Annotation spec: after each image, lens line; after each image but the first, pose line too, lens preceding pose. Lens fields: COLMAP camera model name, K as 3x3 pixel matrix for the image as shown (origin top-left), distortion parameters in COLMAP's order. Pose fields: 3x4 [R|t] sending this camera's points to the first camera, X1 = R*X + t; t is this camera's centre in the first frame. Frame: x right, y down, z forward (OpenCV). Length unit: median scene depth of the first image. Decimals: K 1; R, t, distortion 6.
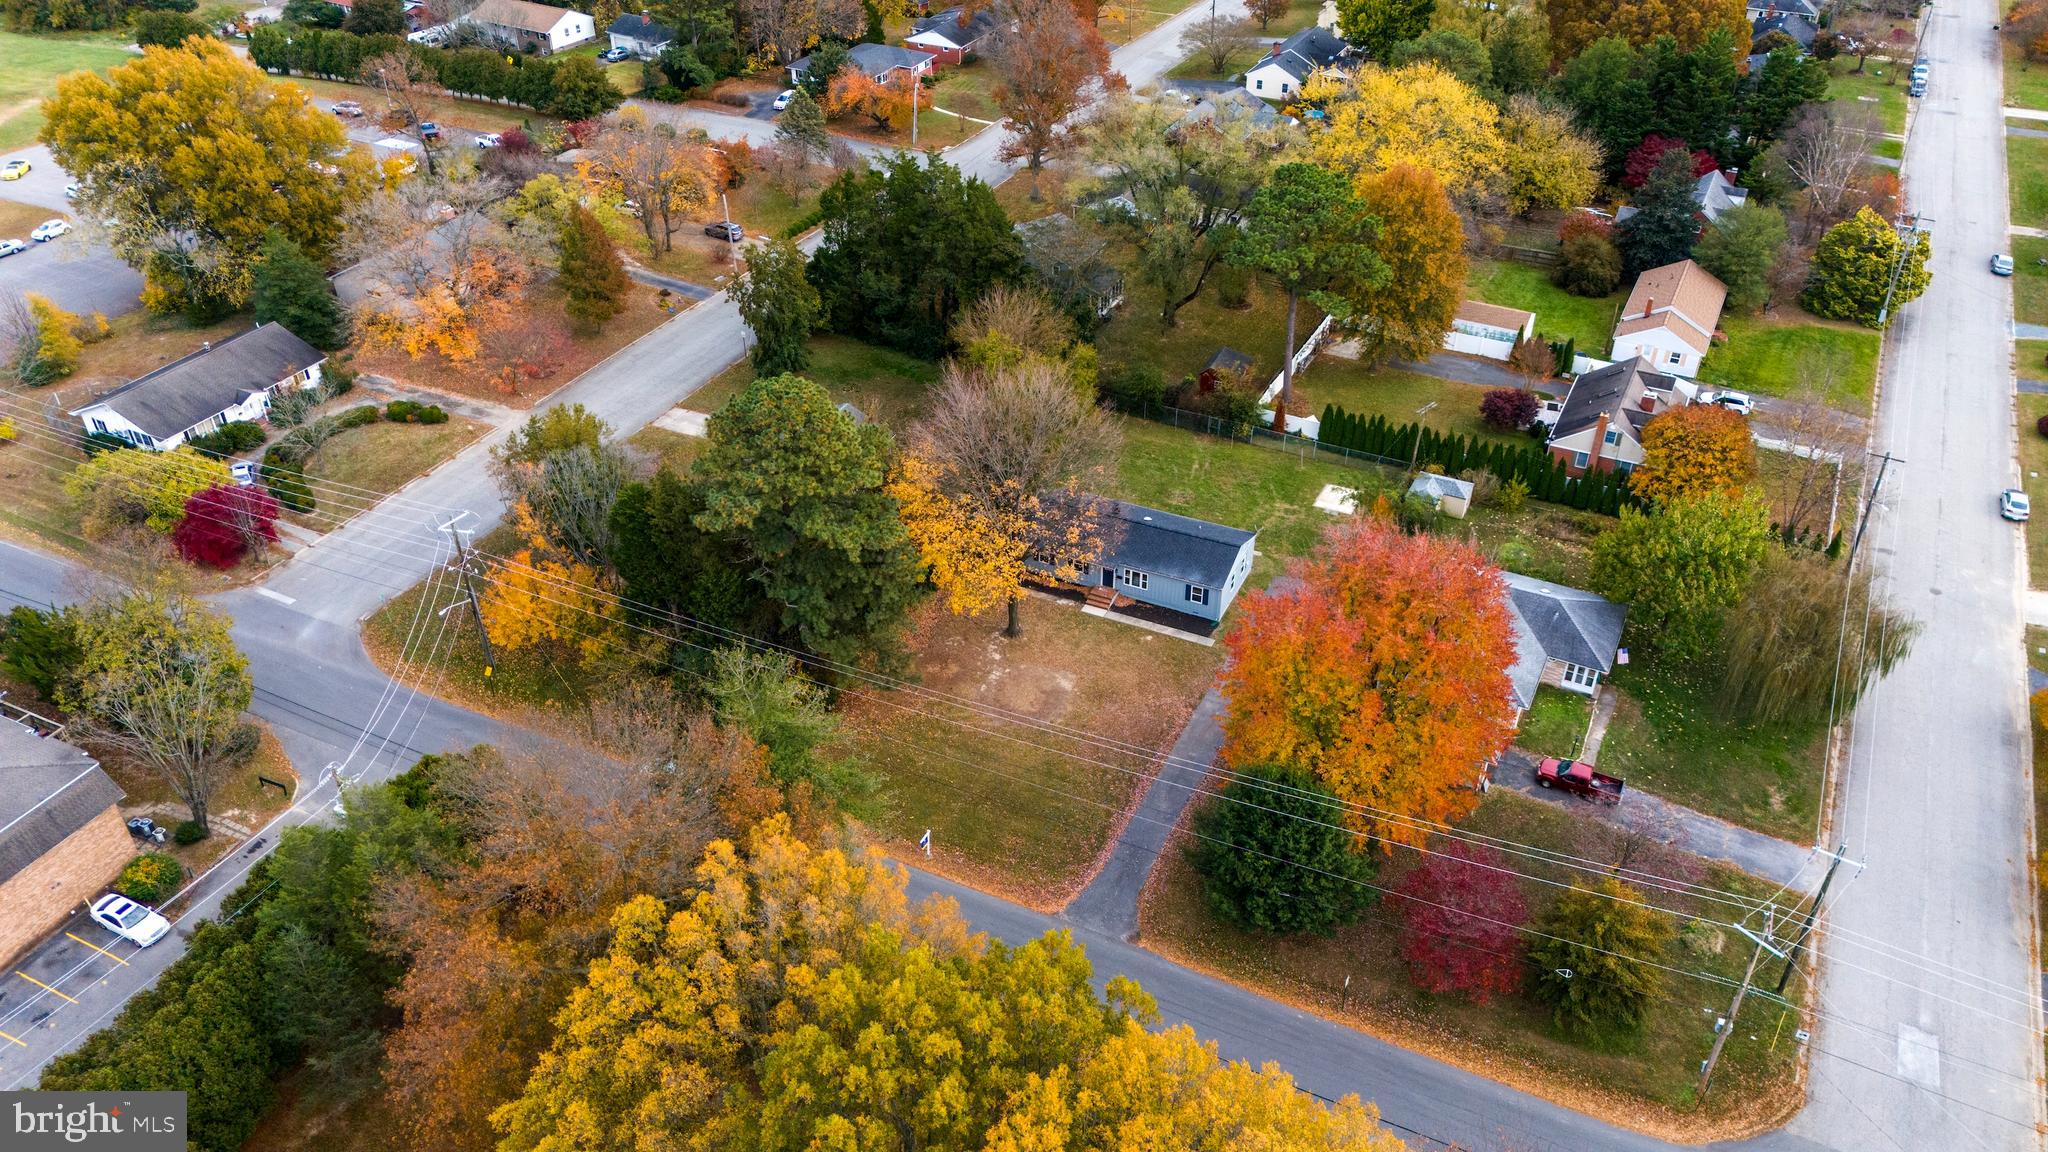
lens RADIAL K [[1511.3, 0, 1013.4], [0, 1511.3, 591.1], [0, 0, 1]] dist [0.072915, -0.063499]
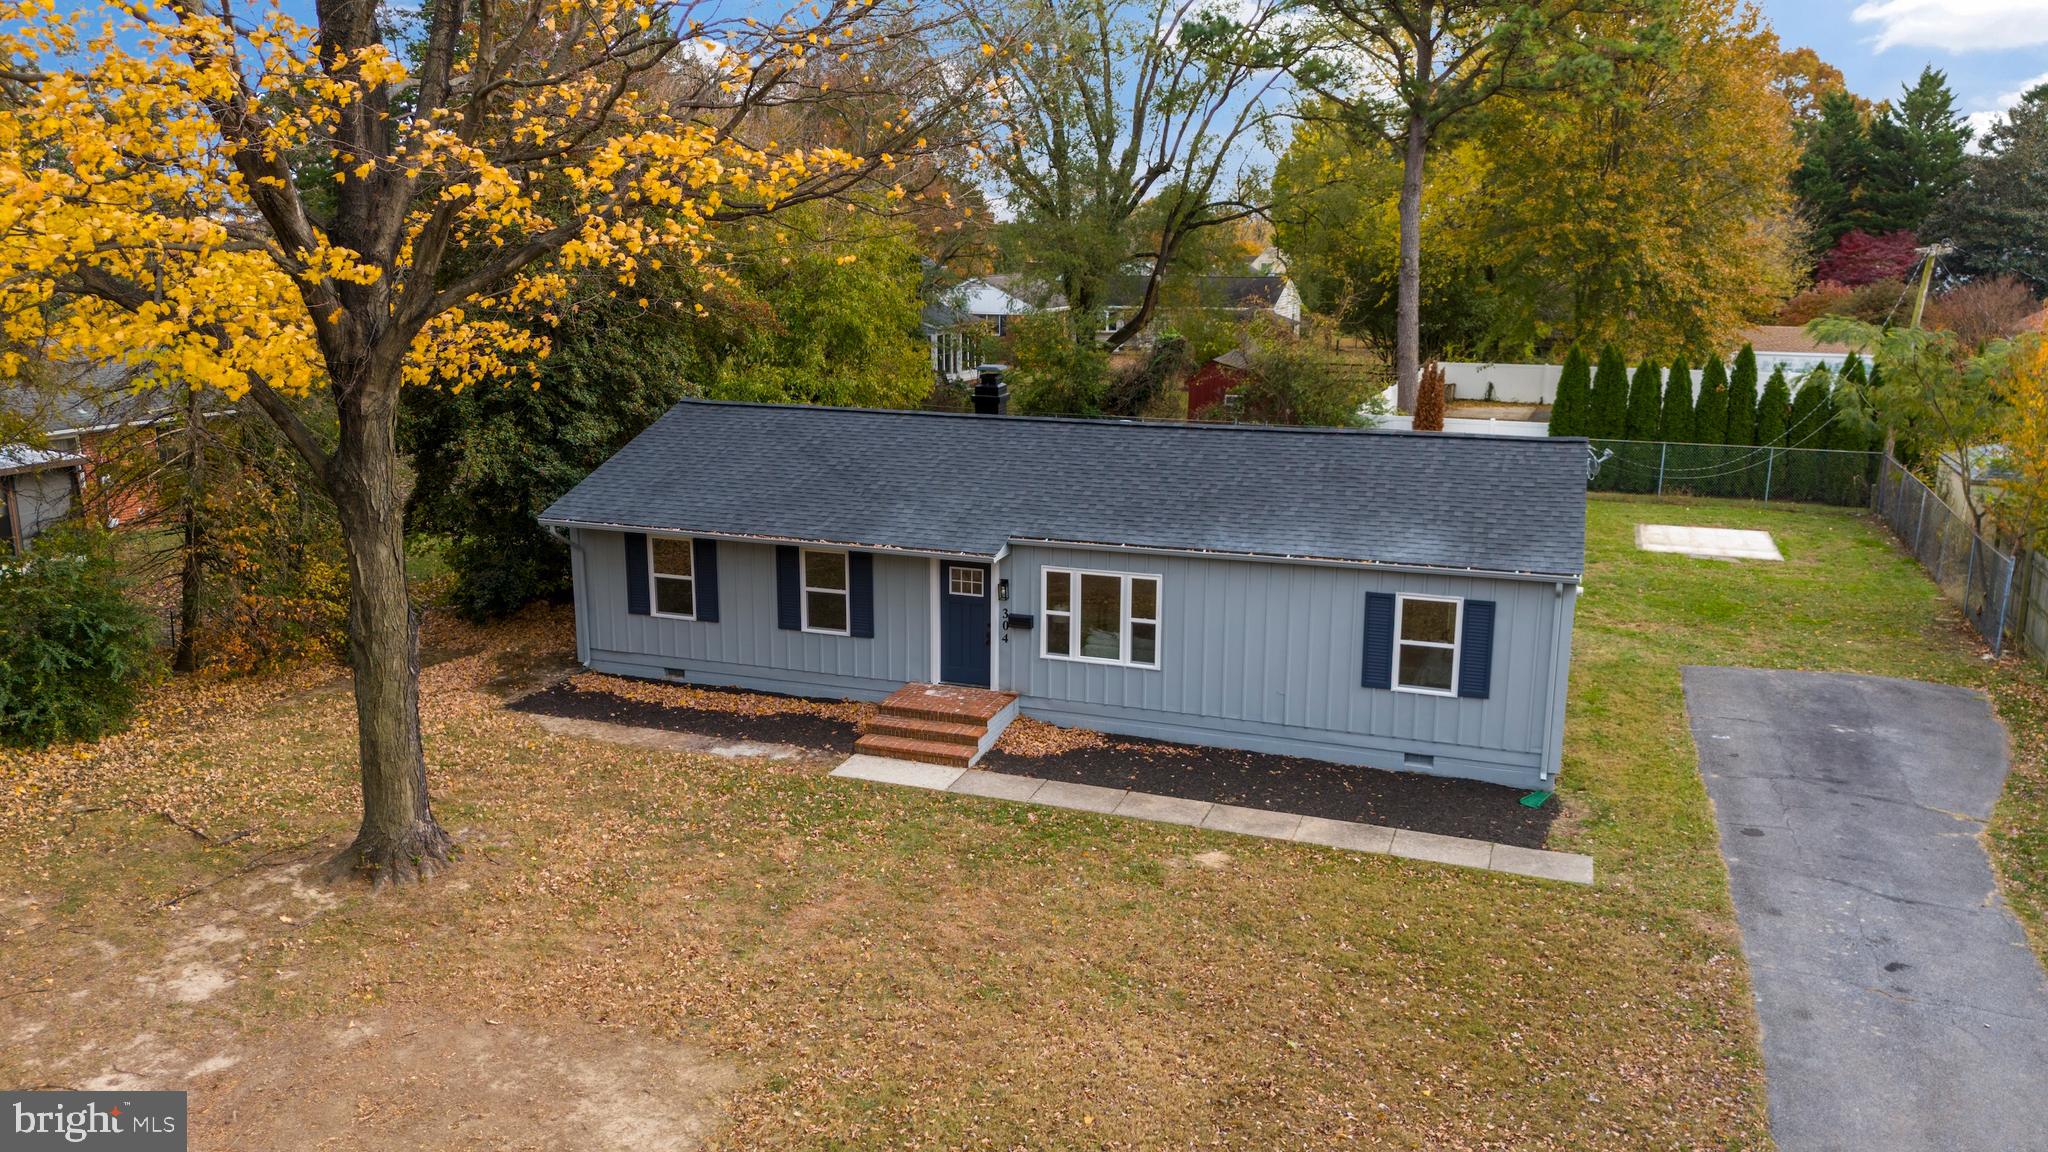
lens RADIAL K [[1511.3, 0, 1013.4], [0, 1511.3, 591.1], [0, 0, 1]] dist [0.072915, -0.063499]
pose [[0.995775, -0.018715, 0.089897, 0.051589], [0.051051, 0.926595, -0.372580, 0.064720], [-0.076325, 0.375595, 0.923636, 0.819407]]
